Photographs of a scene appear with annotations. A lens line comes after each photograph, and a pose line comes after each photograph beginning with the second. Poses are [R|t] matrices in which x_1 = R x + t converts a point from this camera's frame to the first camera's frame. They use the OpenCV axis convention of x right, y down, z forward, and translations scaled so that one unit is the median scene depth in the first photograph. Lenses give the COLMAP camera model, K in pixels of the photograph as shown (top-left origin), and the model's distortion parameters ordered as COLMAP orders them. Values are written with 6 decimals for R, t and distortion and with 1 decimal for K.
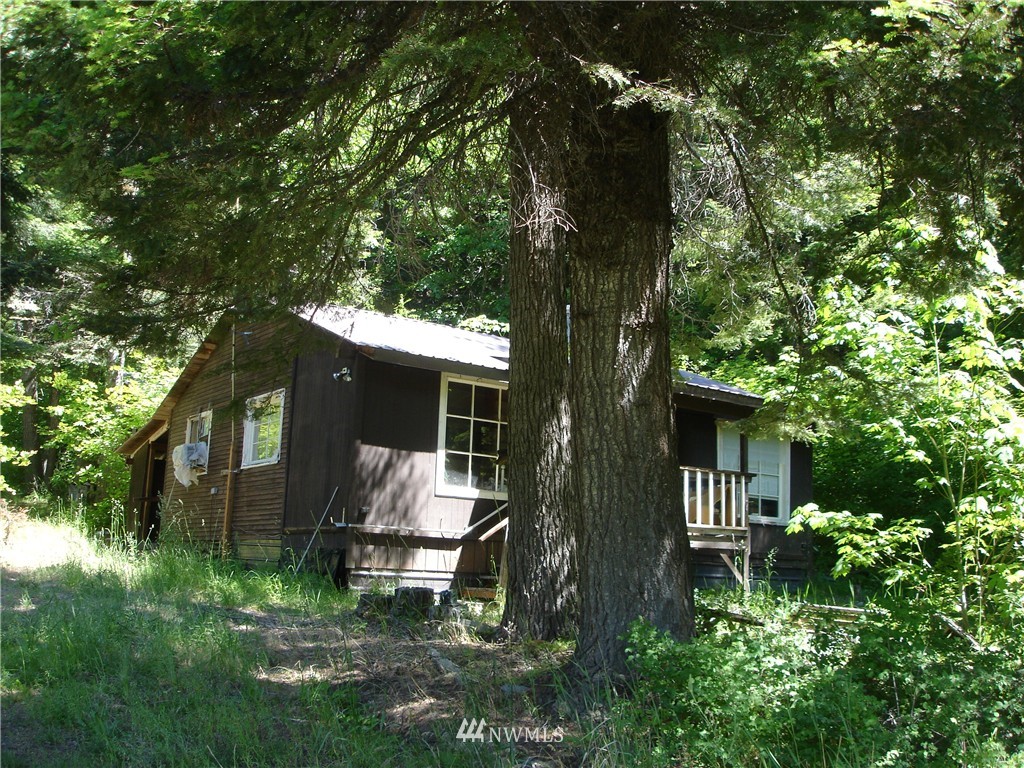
lens RADIAL K [[1101.1, 0, 512.0], [0, 1101.1, 384.0], [0, 0, 1]] dist [-0.016039, -0.004838]
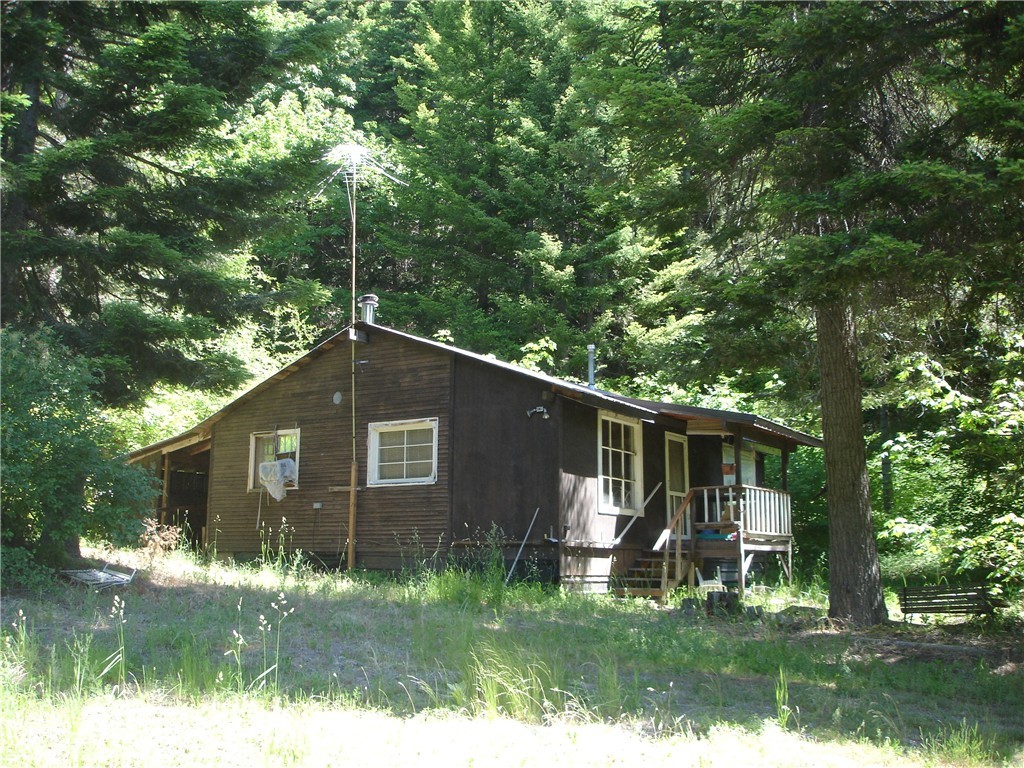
lens RADIAL K [[1101.1, 0, 512.0], [0, 1101.1, 384.0], [0, 0, 1]] dist [-0.016039, -0.004838]
pose [[0.935054, 0.032487, 0.353013, -0.593494], [-0.036760, 0.999310, 0.005405, -0.043619], [-0.352593, -0.018030, 0.935603, -0.095011]]
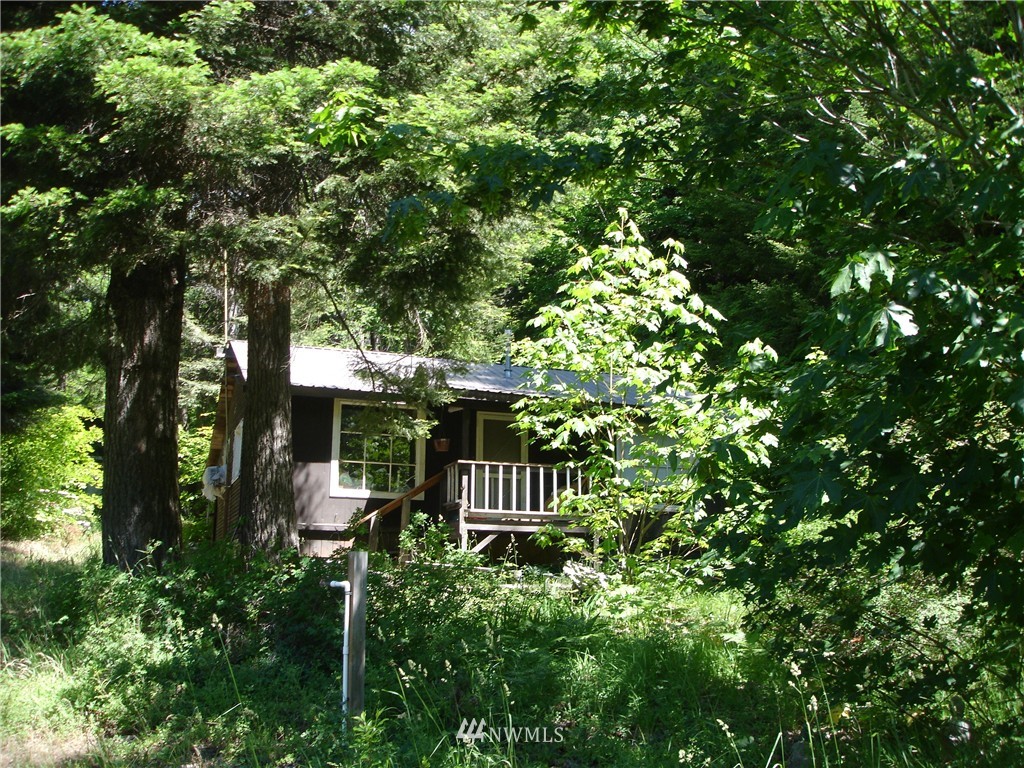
lens RADIAL K [[1101.1, 0, 512.0], [0, 1101.1, 384.0], [0, 0, 1]] dist [-0.016039, -0.004838]
pose [[0.964160, -0.069967, -0.255931, 0.460389], [0.065616, 0.997519, -0.025513, 0.019474], [0.257081, 0.007805, 0.966358, -0.151478]]
